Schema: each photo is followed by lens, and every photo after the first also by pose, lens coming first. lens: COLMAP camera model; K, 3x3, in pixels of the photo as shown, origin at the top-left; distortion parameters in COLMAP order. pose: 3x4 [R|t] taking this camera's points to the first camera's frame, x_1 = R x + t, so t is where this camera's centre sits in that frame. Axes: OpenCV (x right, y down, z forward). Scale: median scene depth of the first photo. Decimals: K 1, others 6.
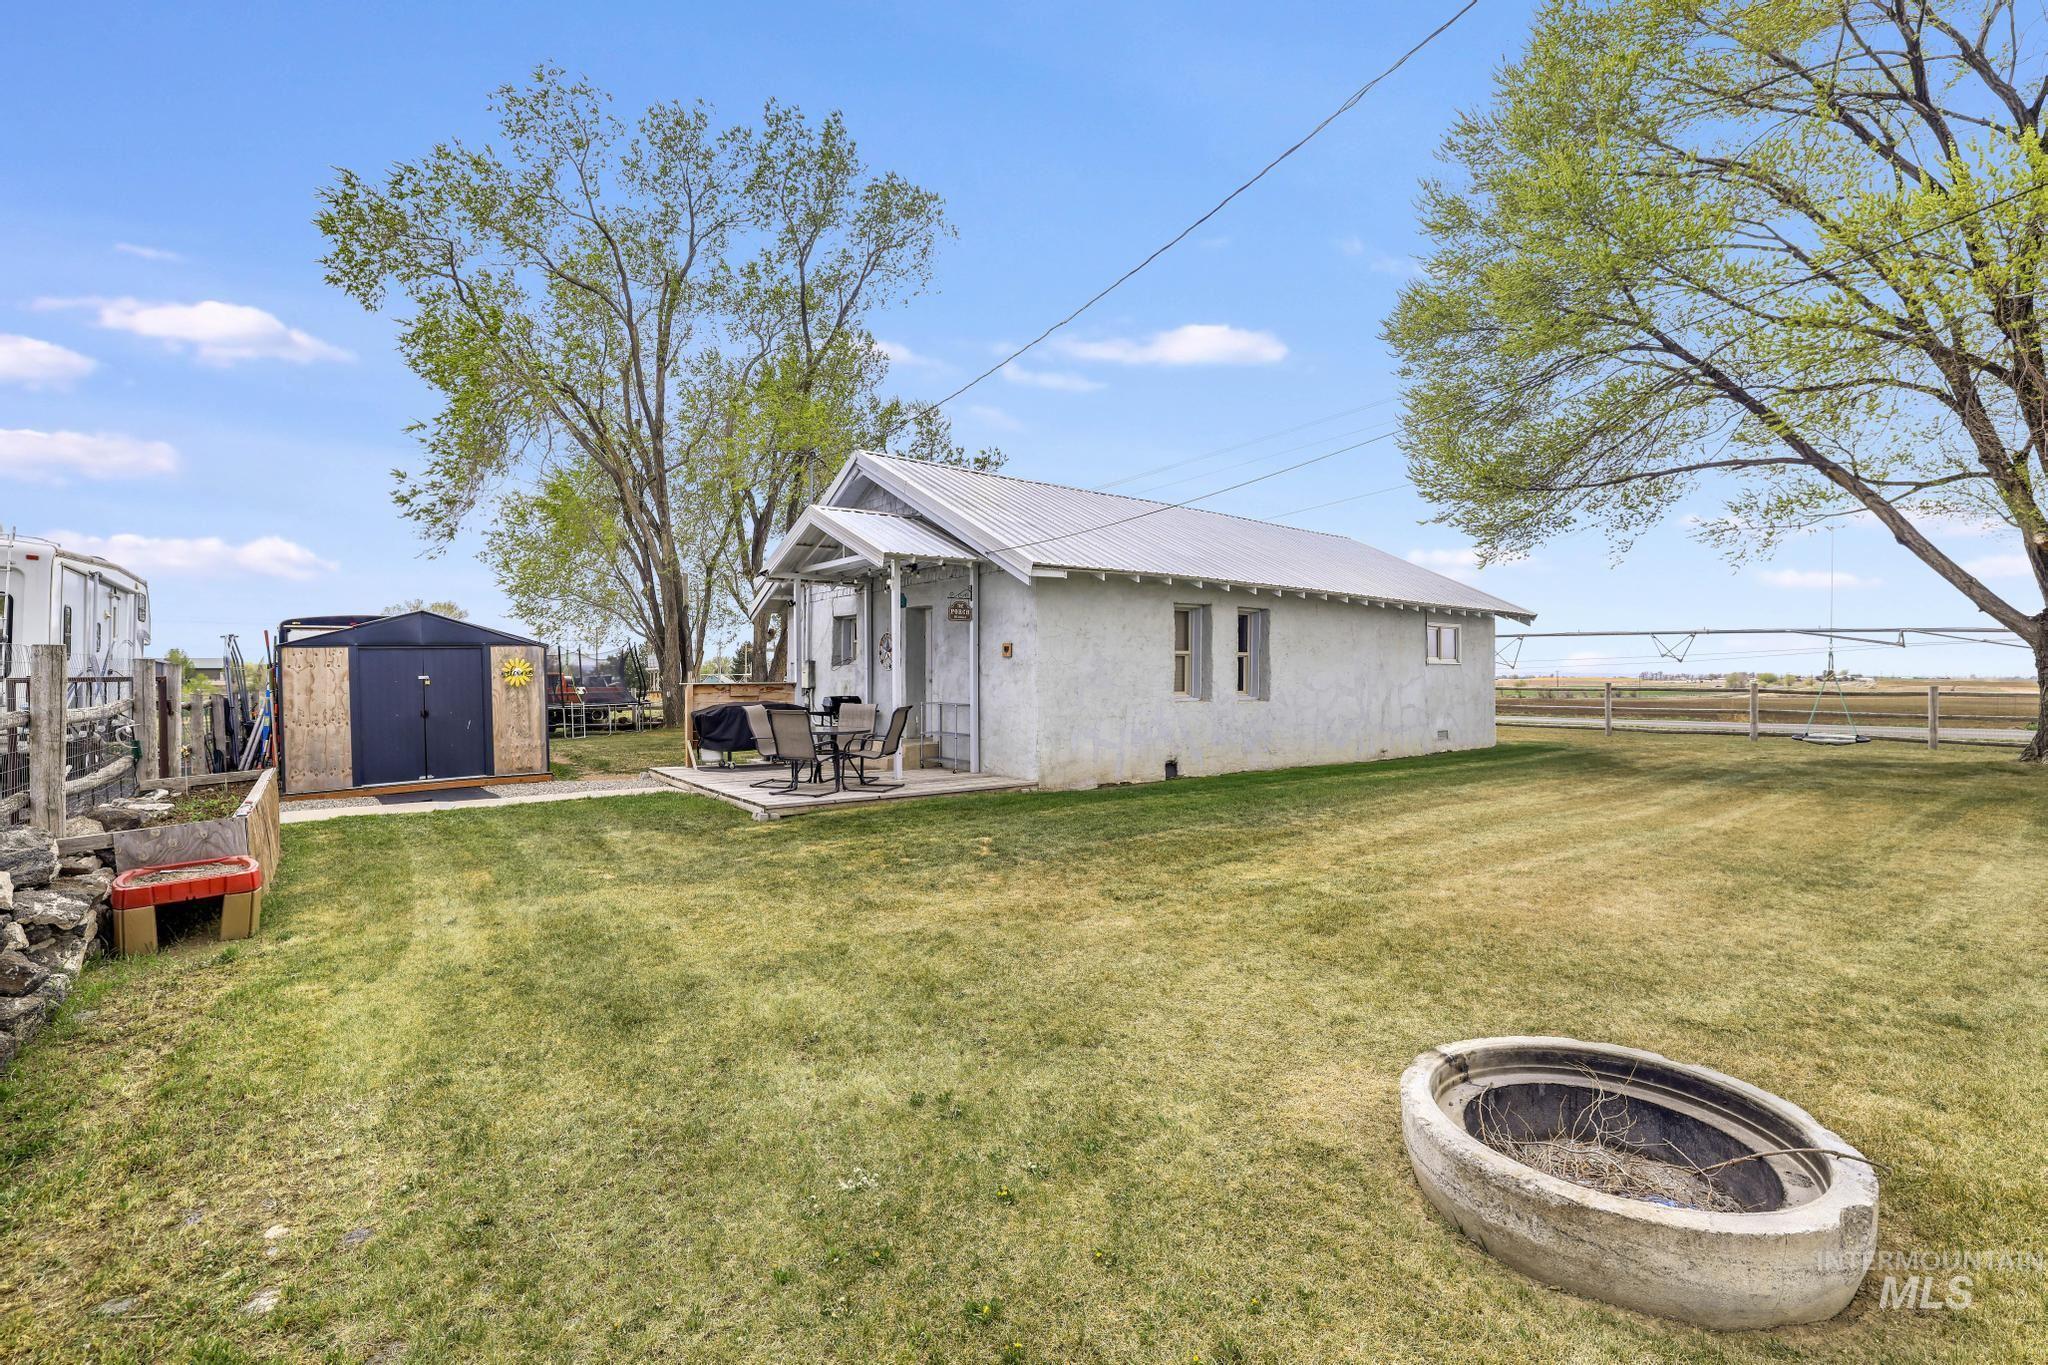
lens RADIAL K [[863.3, 0, 998.3], [0, 863.3, 672.6], [0, 0, 1]] dist [-0.030210, -0.000134]
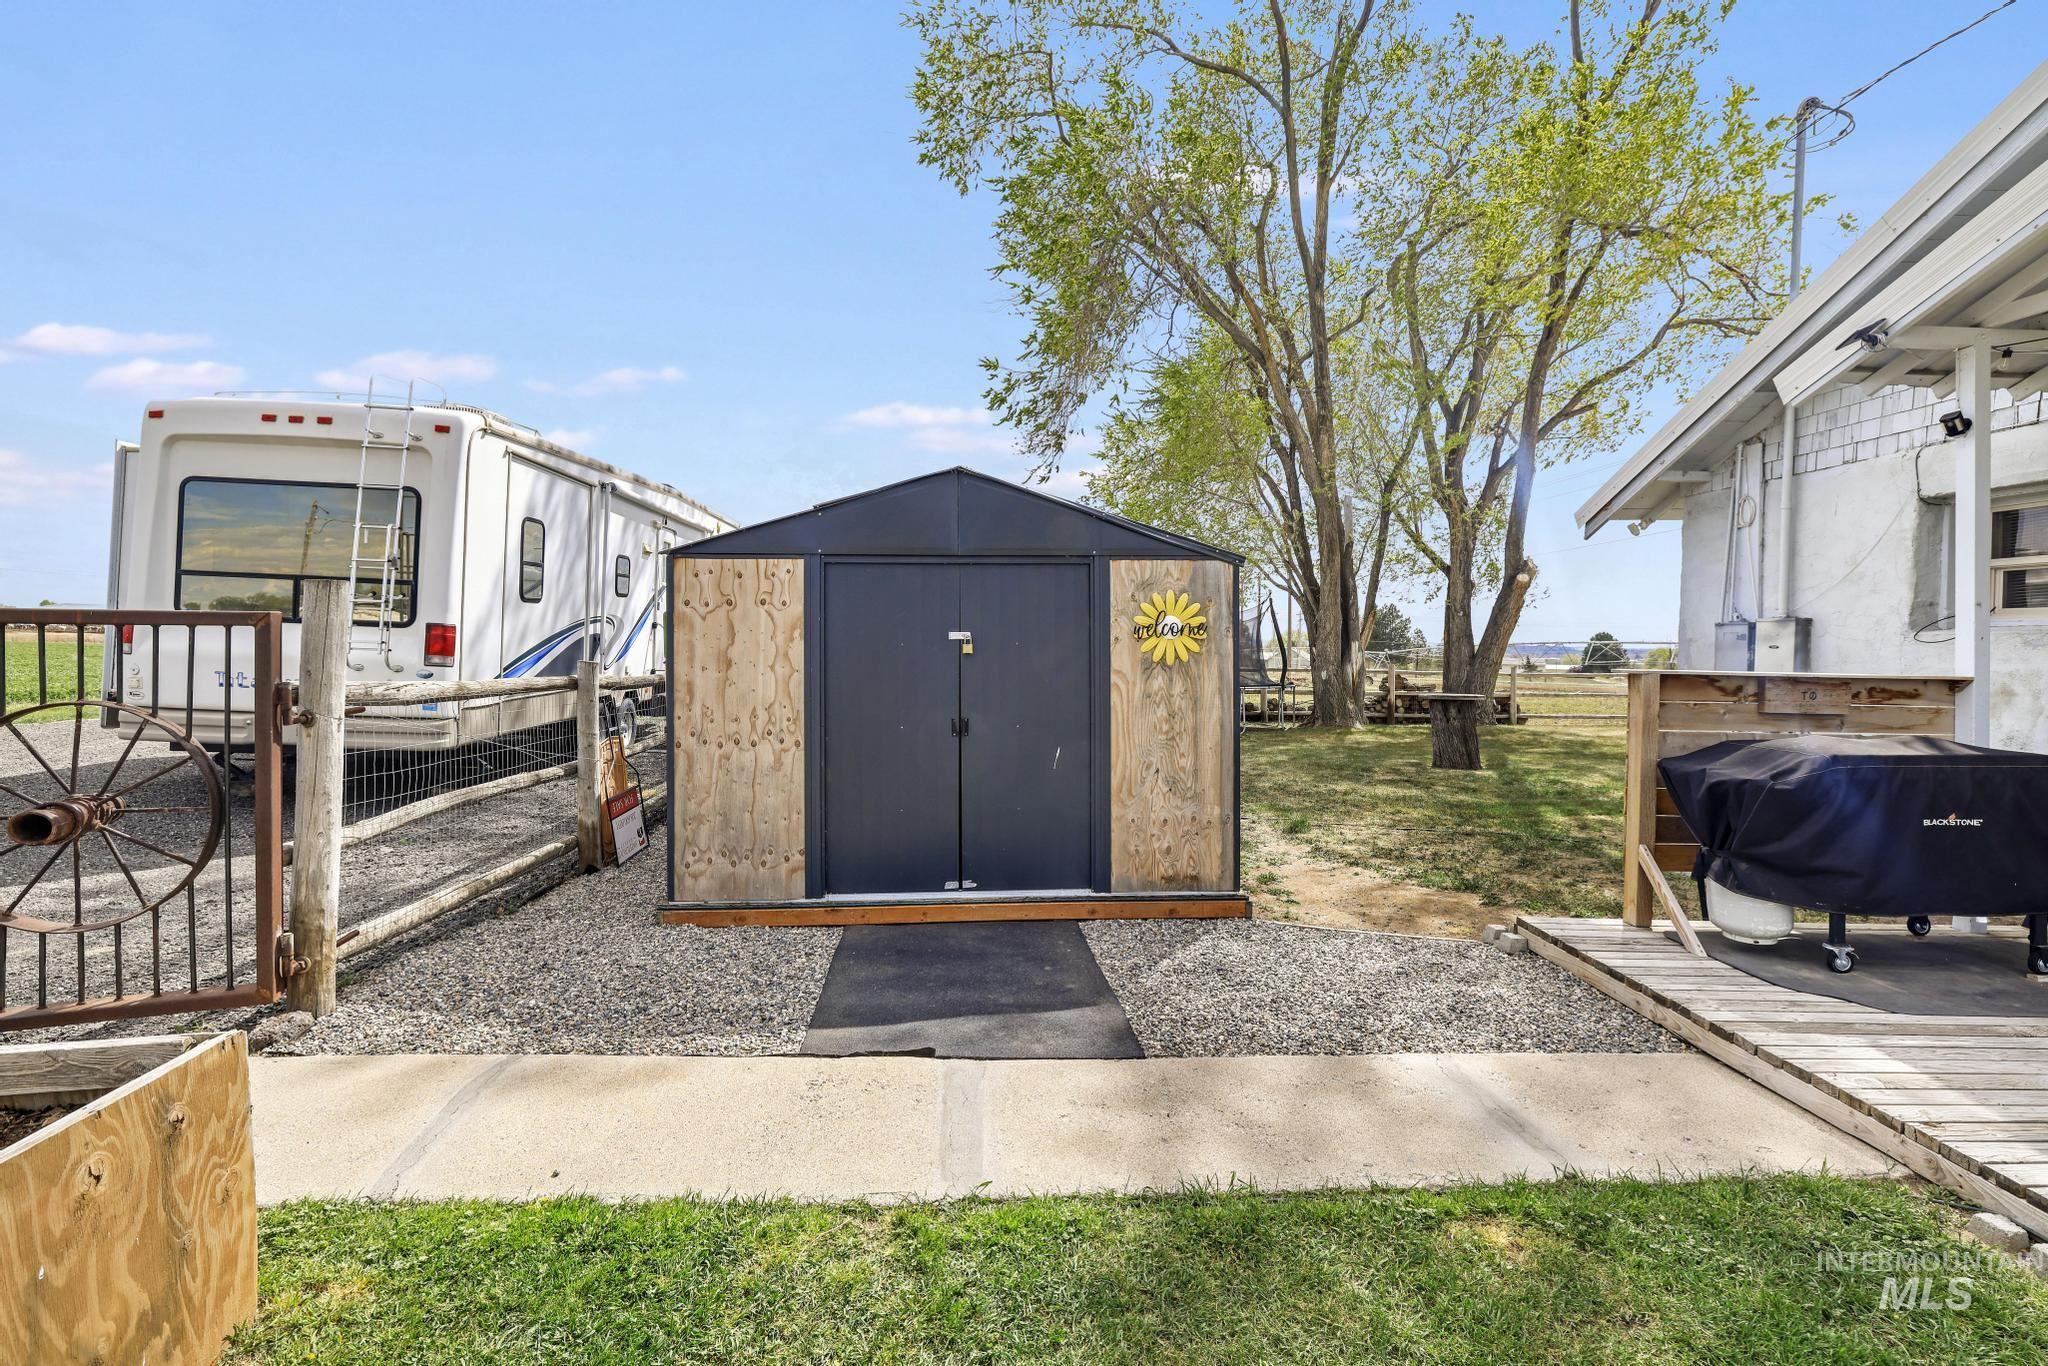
lens RADIAL K [[871.4, 0, 1026.4], [0, 871.4, 633.6], [0, 0, 1]] dist [-0.042859, 0.019664]
pose [[0.824057, 0.012122, -0.566378, -0.373274], [-0.021247, 0.999729, -0.009517, 0.007094], [0.566109, 0.019876, 0.824091, 0.607220]]
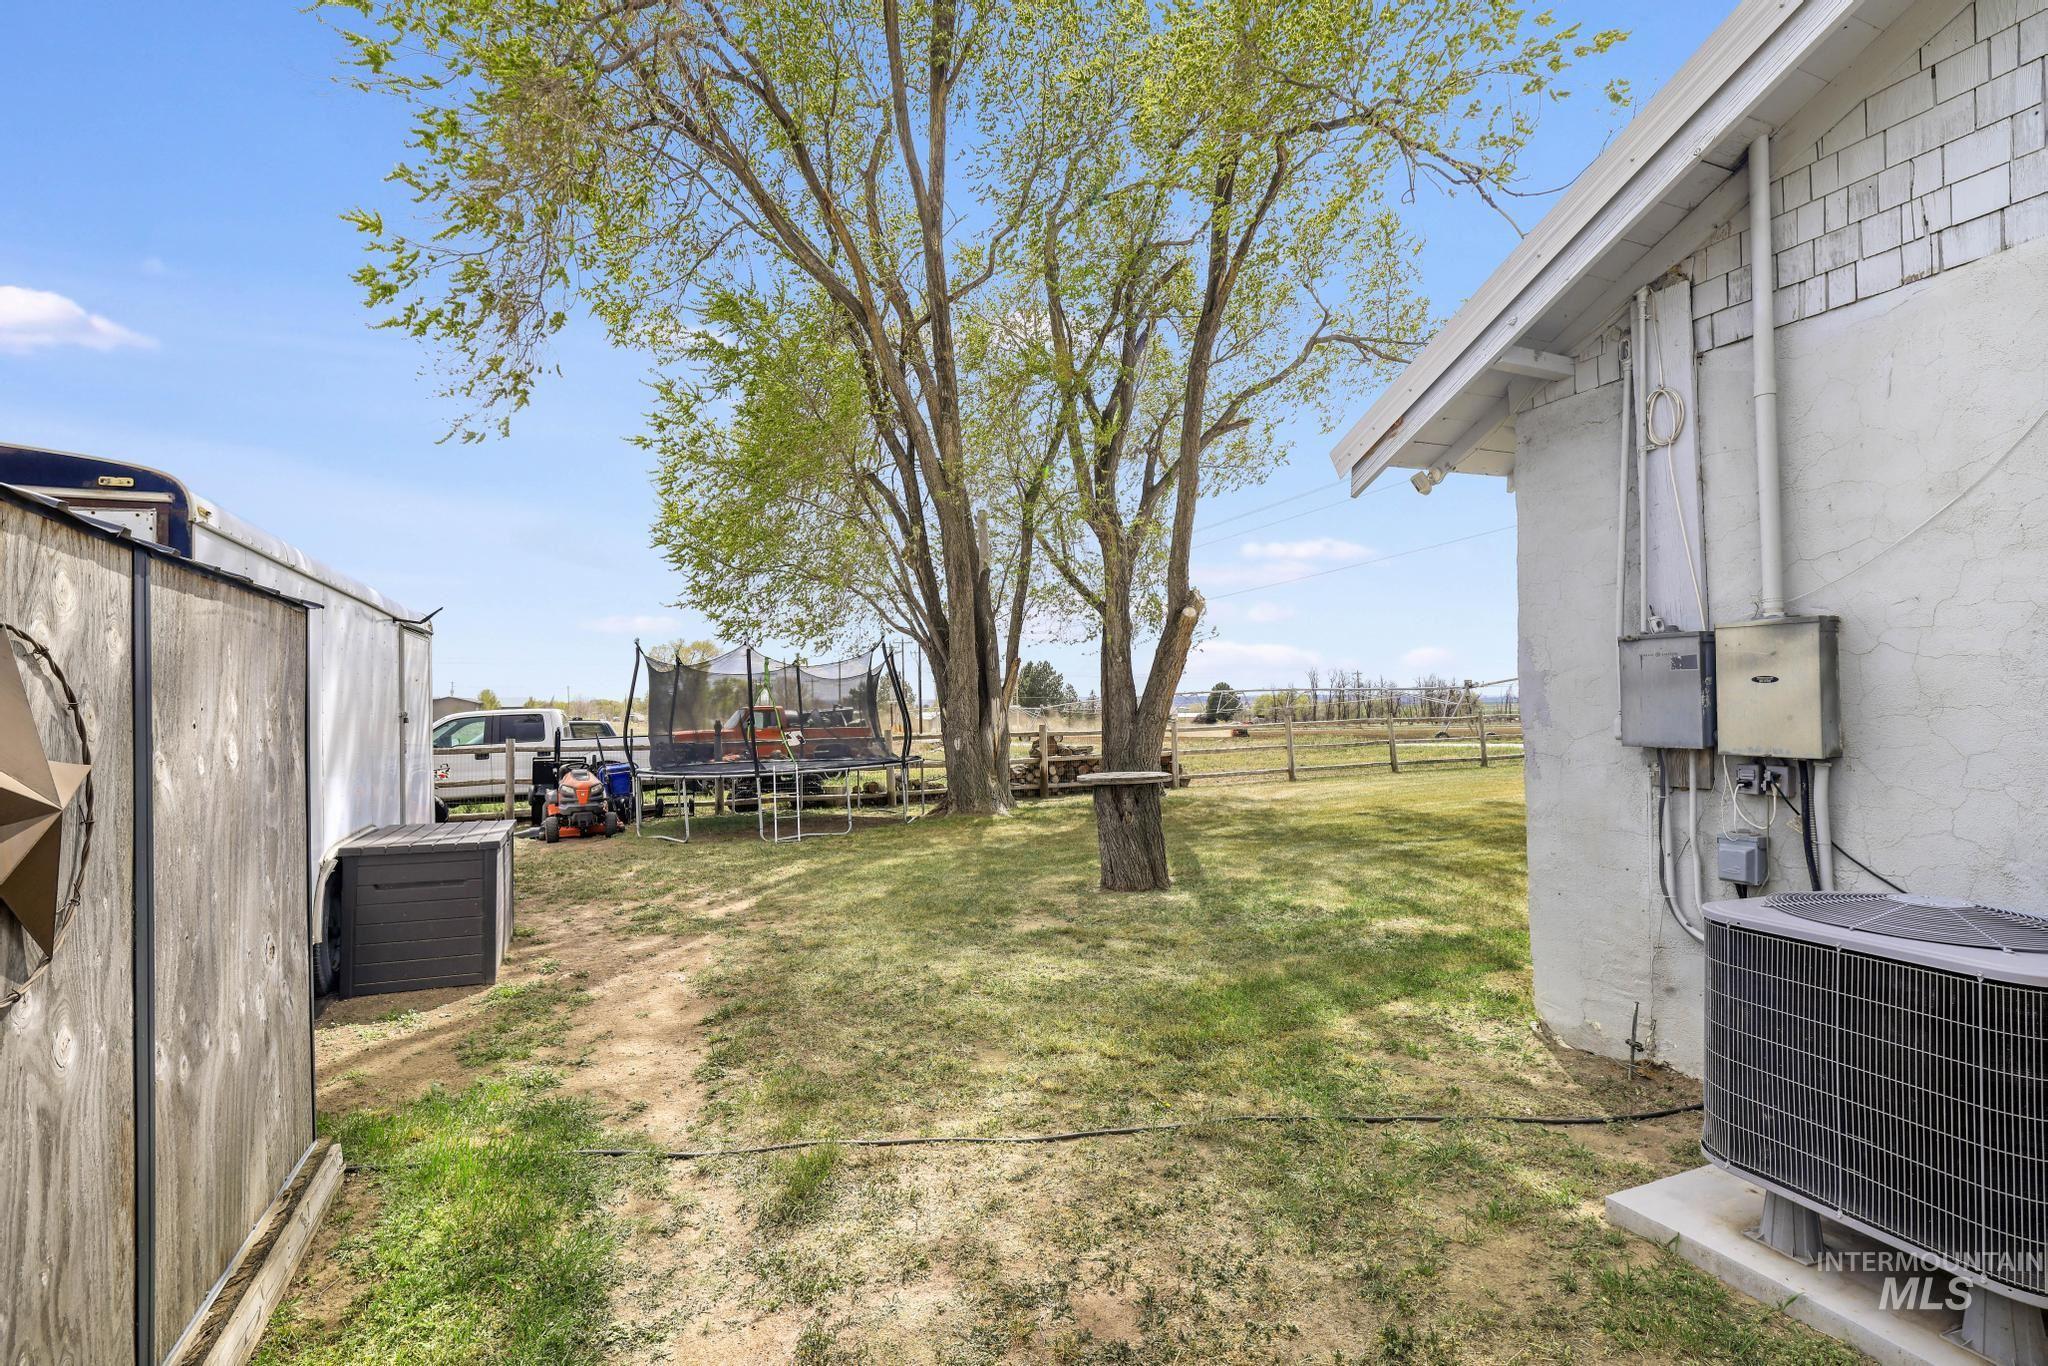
lens RADIAL K [[863.3, 0, 998.3], [0, 863.3, 673.1], [0, 0, 1]] dist [-0.030210, -0.000134]
pose [[0.966421, -0.025118, -0.255735, -0.446247], [0.016039, 0.999167, -0.037527, 0.004309], [0.256465, 0.032165, 0.966018, 1.000744]]
